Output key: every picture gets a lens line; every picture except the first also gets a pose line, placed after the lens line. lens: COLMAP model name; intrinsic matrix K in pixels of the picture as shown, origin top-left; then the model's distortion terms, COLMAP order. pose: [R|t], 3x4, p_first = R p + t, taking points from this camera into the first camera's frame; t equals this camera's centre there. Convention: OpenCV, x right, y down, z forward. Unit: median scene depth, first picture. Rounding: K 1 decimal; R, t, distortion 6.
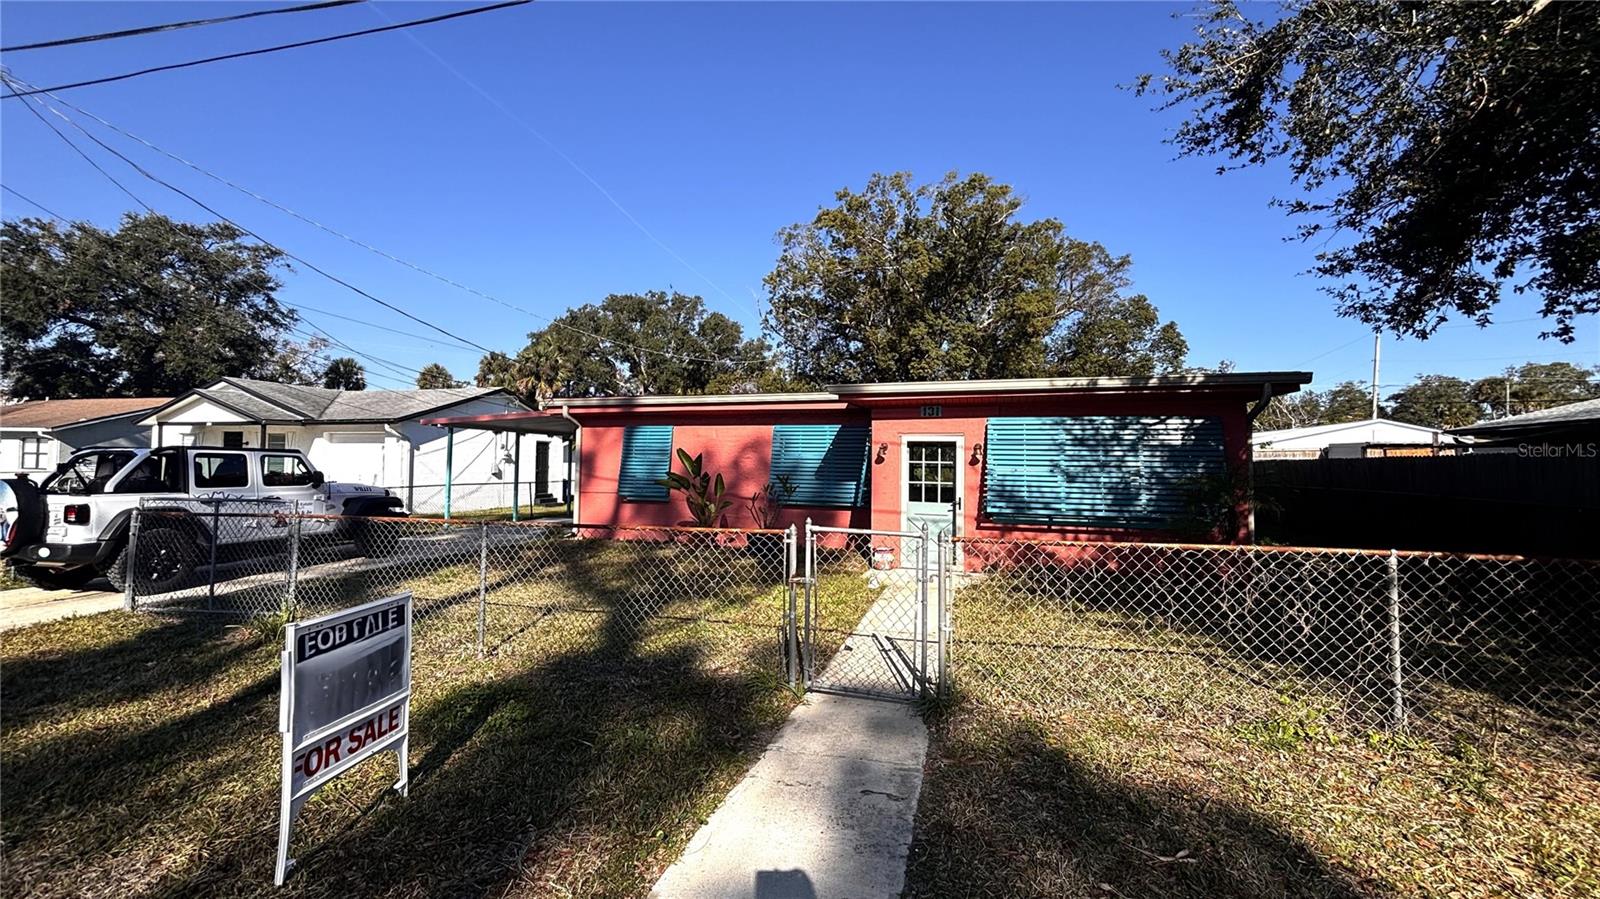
lens RADIAL K [[644.9, 0, 793.9], [0, 644.9, 444.6], [0, 0, 1]] dist [0.002312, -0.000903]
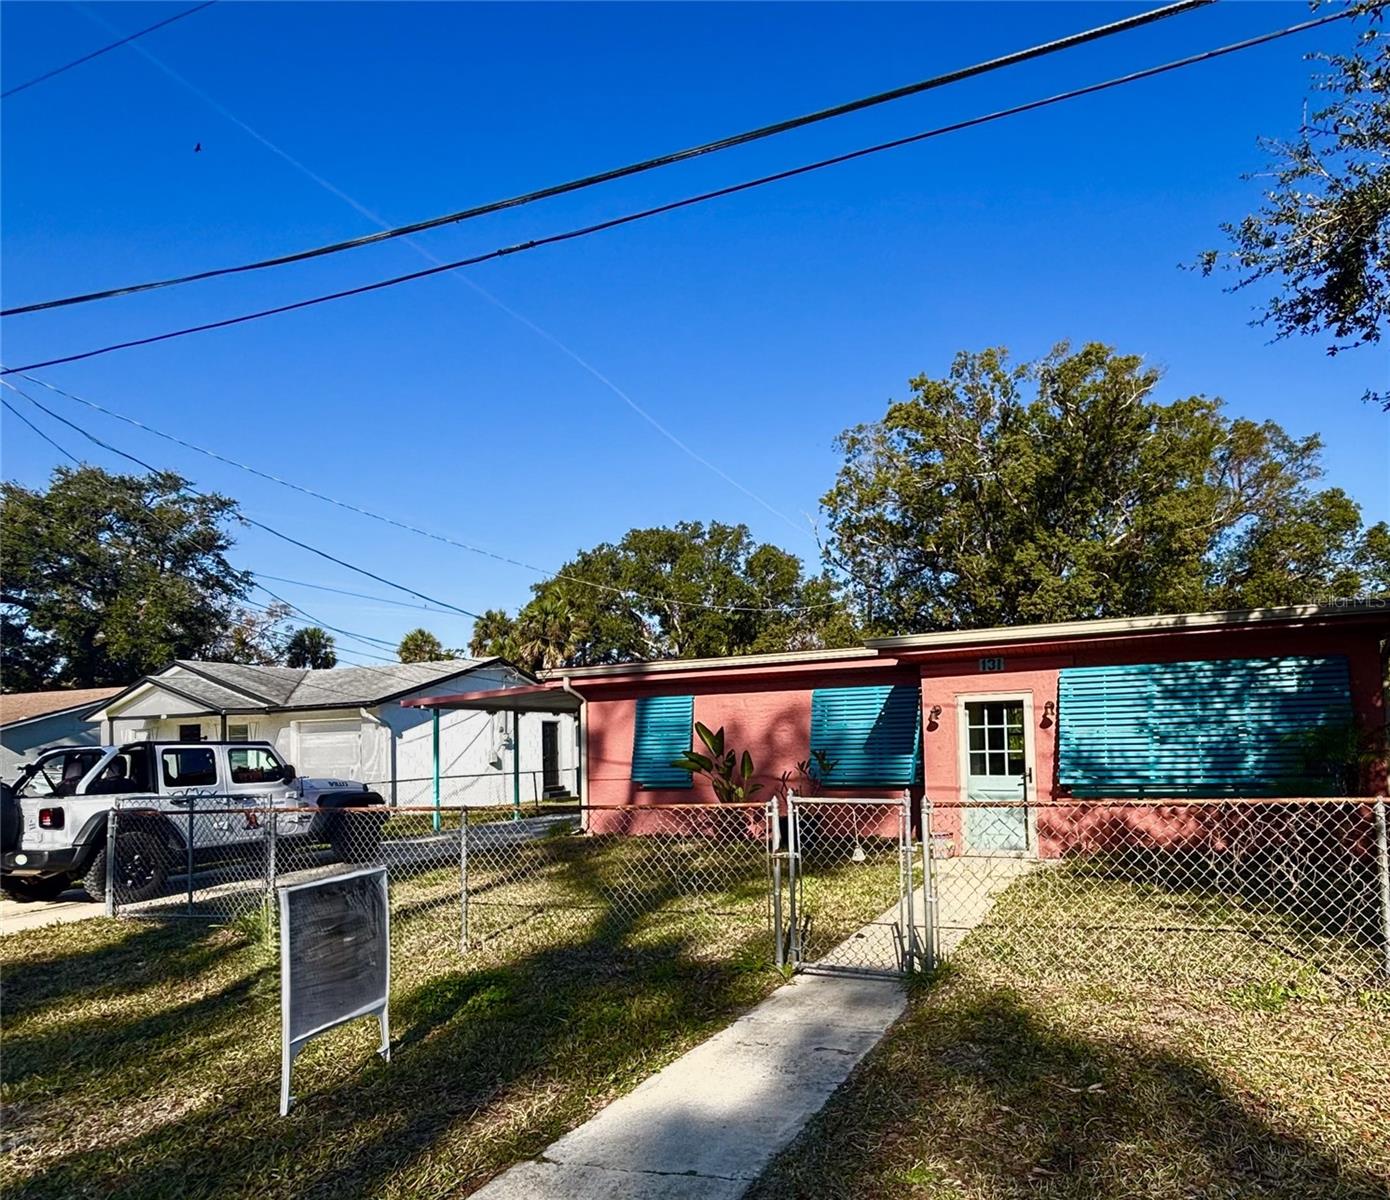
lens RADIAL K [[861.8, 0, 815.4], [0, 861.8, 712.7], [0, 0, 1]] dist [0.013544, -0.015506]
pose [[0.995694, -0.042312, -0.082478, 0.057231], [0.042244, 0.999104, -0.002567, 0.002409], [0.082513, -0.000928, 0.996590, -0.085851]]
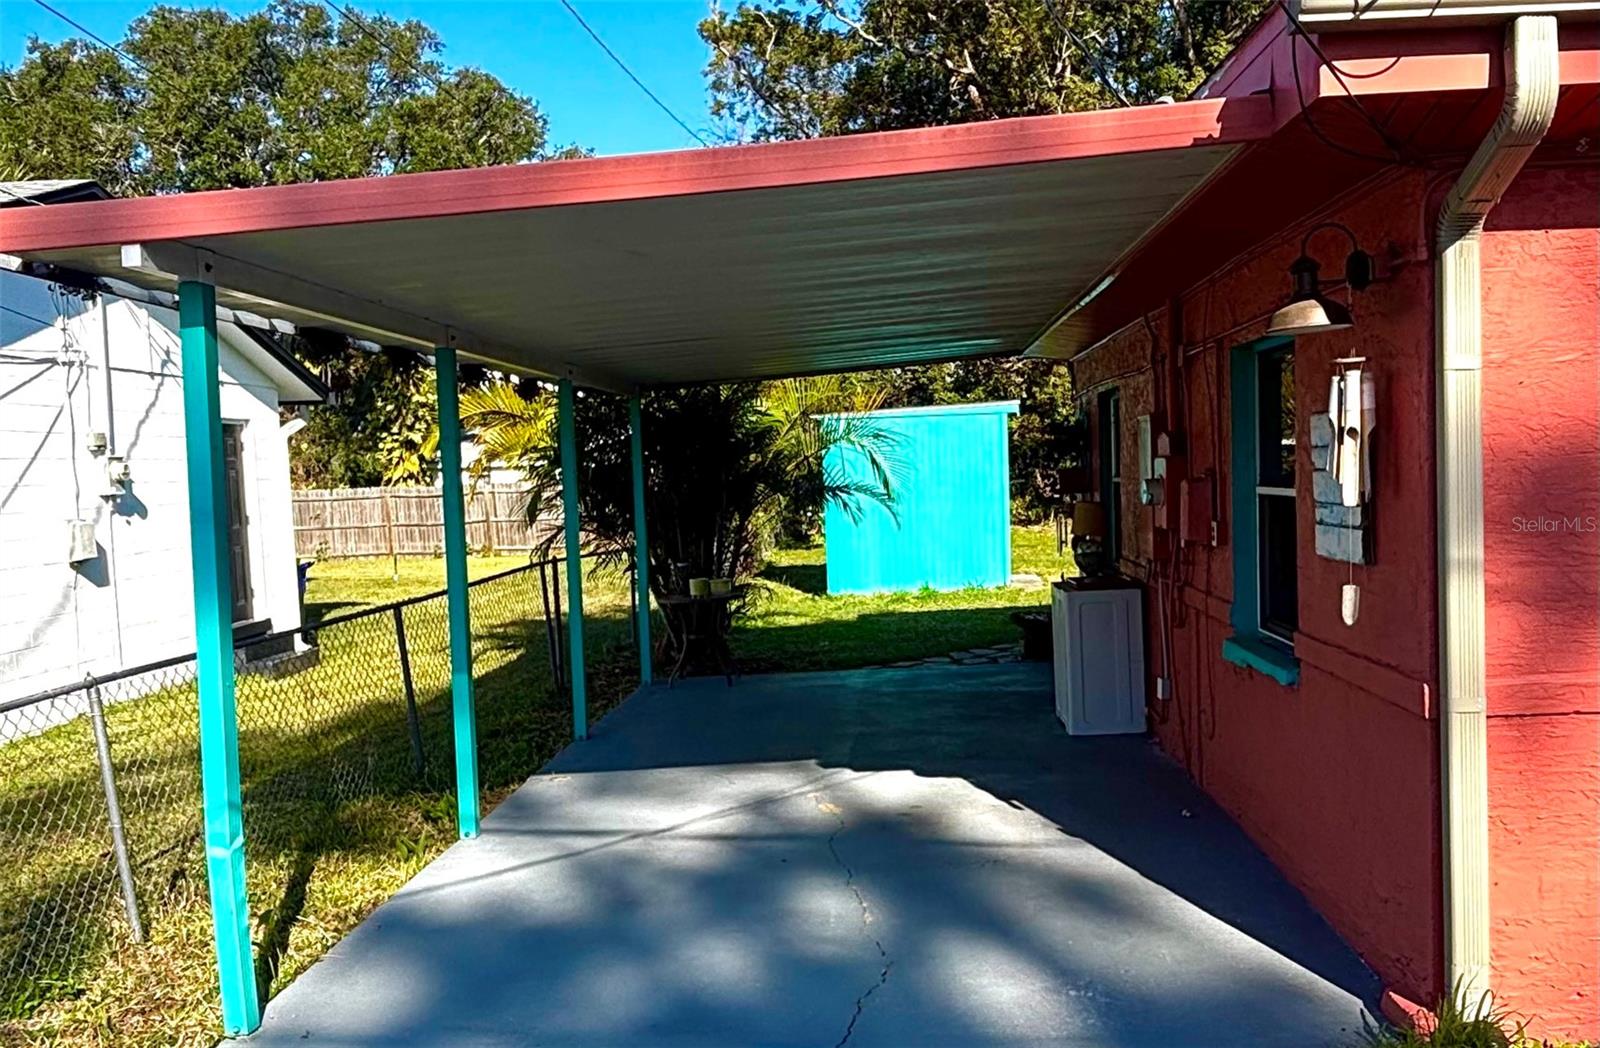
lens RADIAL K [[1319.2, 0, 865.1], [0, 1319.2, 563.0], [0, 0, 1]] dist [0.059841, -0.096114]
pose [[0.962445, -0.064210, 0.263774, -0.536536], [0.036844, 0.993531, 0.107421, 0.006858], [-0.268966, -0.093669, 0.958584, 0.791435]]
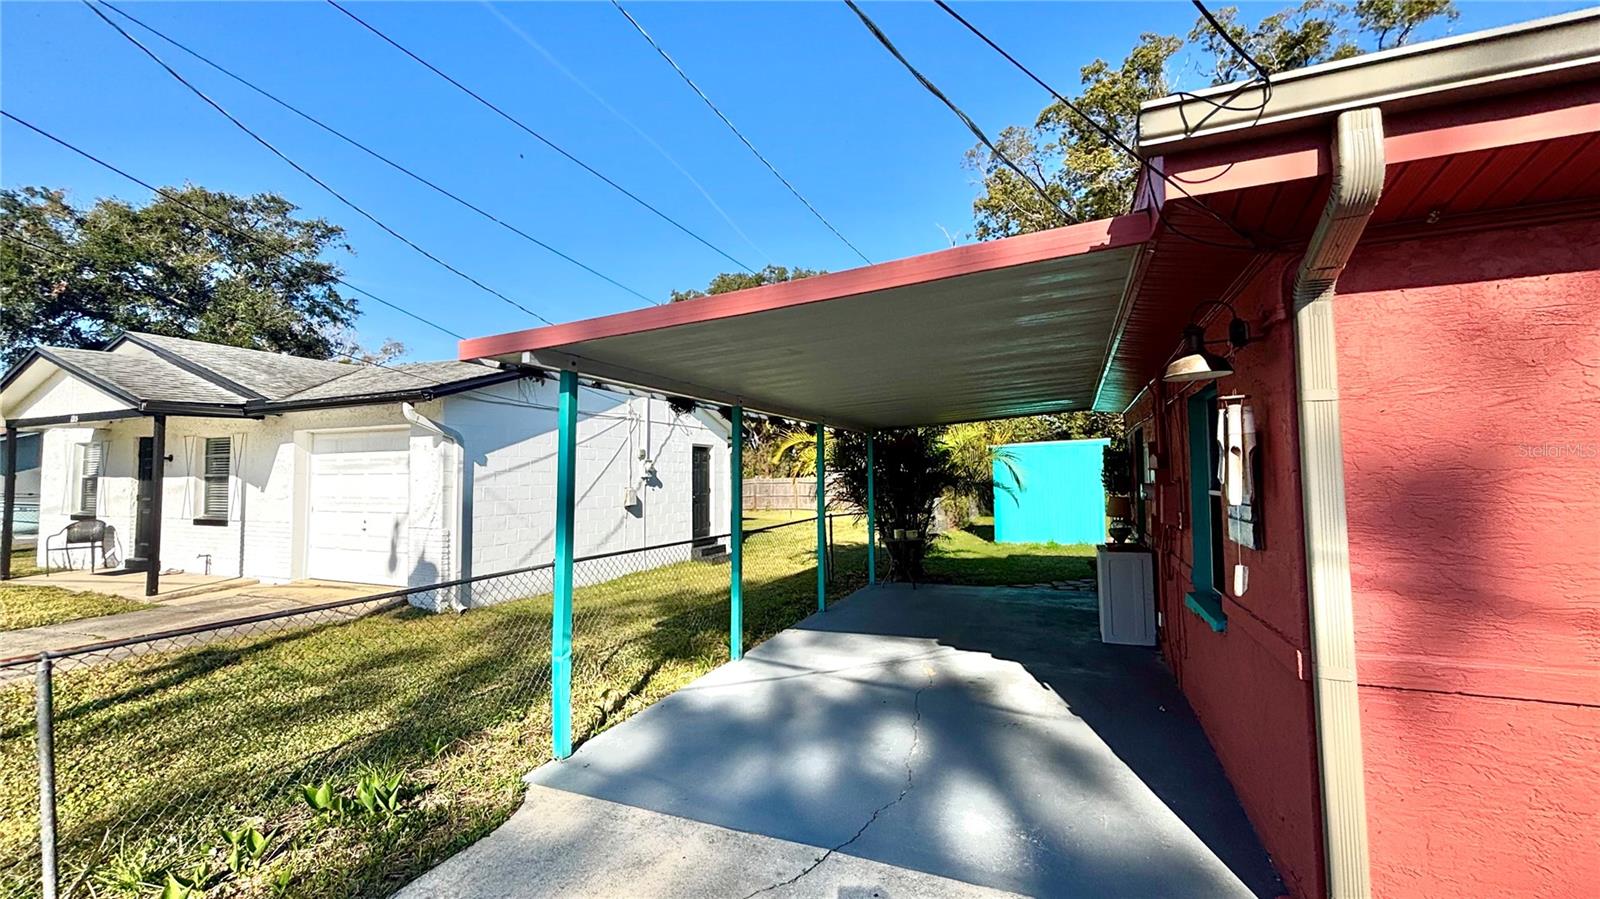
lens RADIAL K [[644.9, 0, 795.0], [0, 644.9, 444.7], [0, 0, 1]] dist [0.002312, -0.000903]
pose [[0.994150, -0.024549, -0.105178, -0.464556], [0.022747, 0.999574, -0.018292, 0.012461], [0.105583, 0.015792, 0.994285, 0.841615]]
